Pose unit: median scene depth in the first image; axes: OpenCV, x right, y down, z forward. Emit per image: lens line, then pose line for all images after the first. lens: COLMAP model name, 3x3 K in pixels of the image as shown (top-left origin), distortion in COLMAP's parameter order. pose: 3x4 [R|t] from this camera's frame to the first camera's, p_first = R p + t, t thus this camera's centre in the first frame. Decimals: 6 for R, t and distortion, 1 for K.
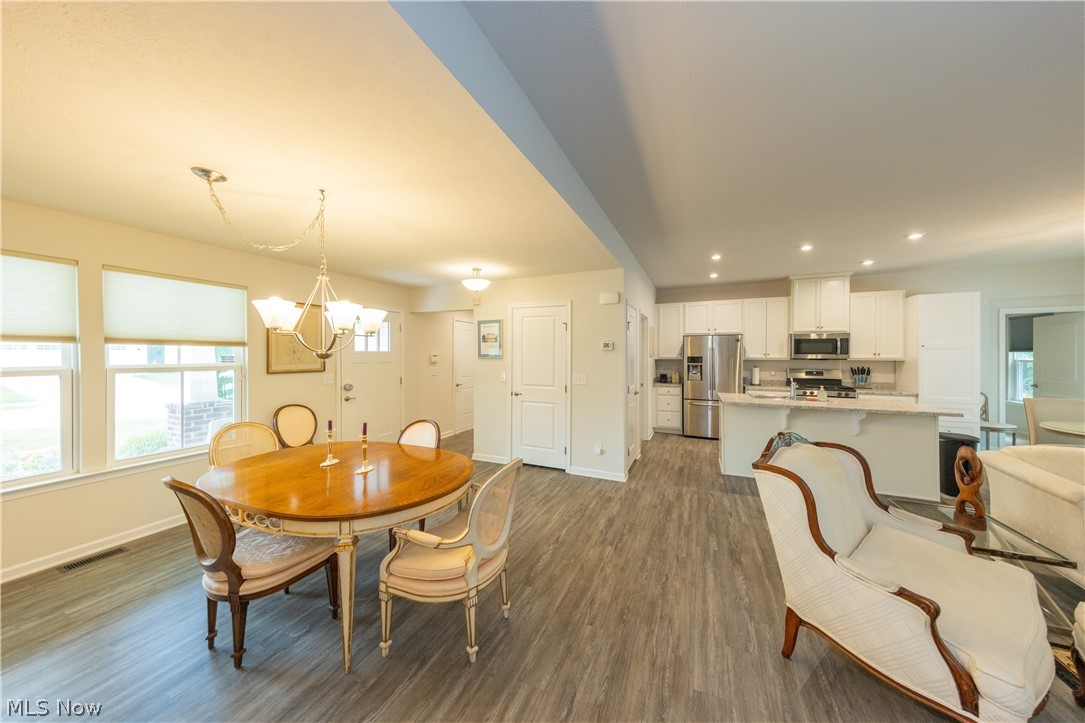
lens RADIAL K [[356.9, 0, 548.3], [0, 356.9, 355.5], [0, 0, 1]] dist [0.007515, -0.000813]
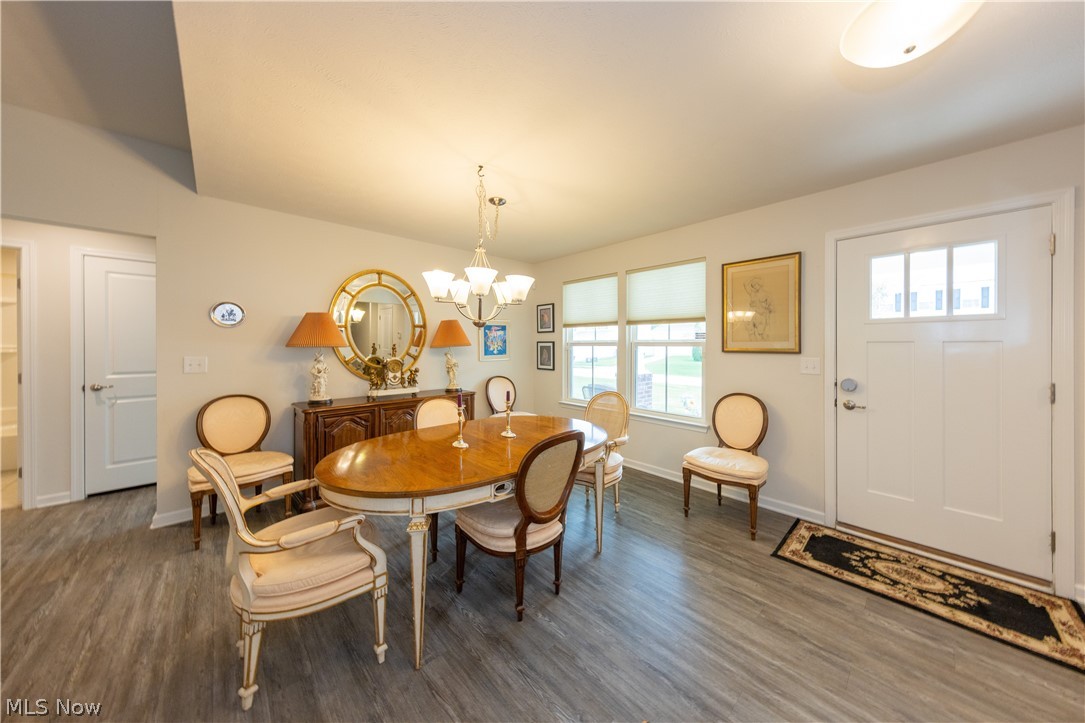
lens RADIAL K [[356.9, 0, 565.5], [0, 356.9, 346.7], [0, 0, 1]] dist [0.007515, -0.000813]
pose [[-0.373276, 0.004490, -0.927710, 0.122874], [-0.005818, 0.999957, 0.007181, 0.028003], [0.927702, 0.008078, -0.373234, 0.797811]]
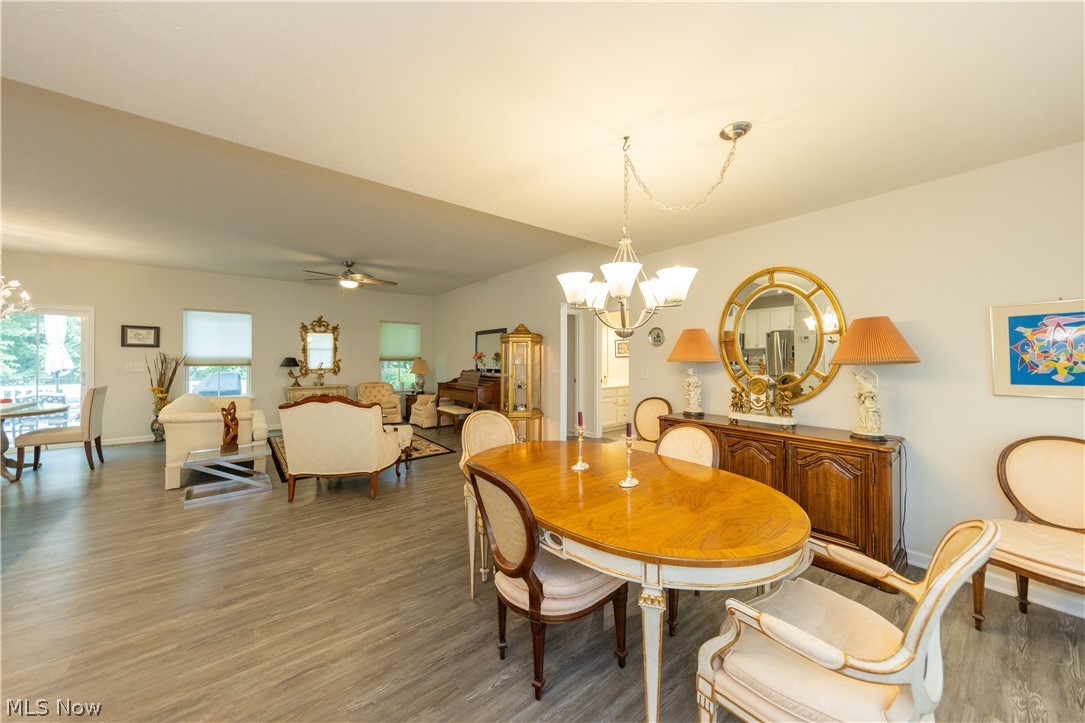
lens RADIAL K [[367.8, 0, 532.6], [0, 367.8, 357.2], [0, 0, 1]] dist [0.005409, -0.000316]
pose [[-0.879750, -0.000310, 0.475437, -0.411618], [-0.000590, 1.000000, -0.000440, 0.027625], [-0.475437, -0.000667, -0.879750, 0.917618]]
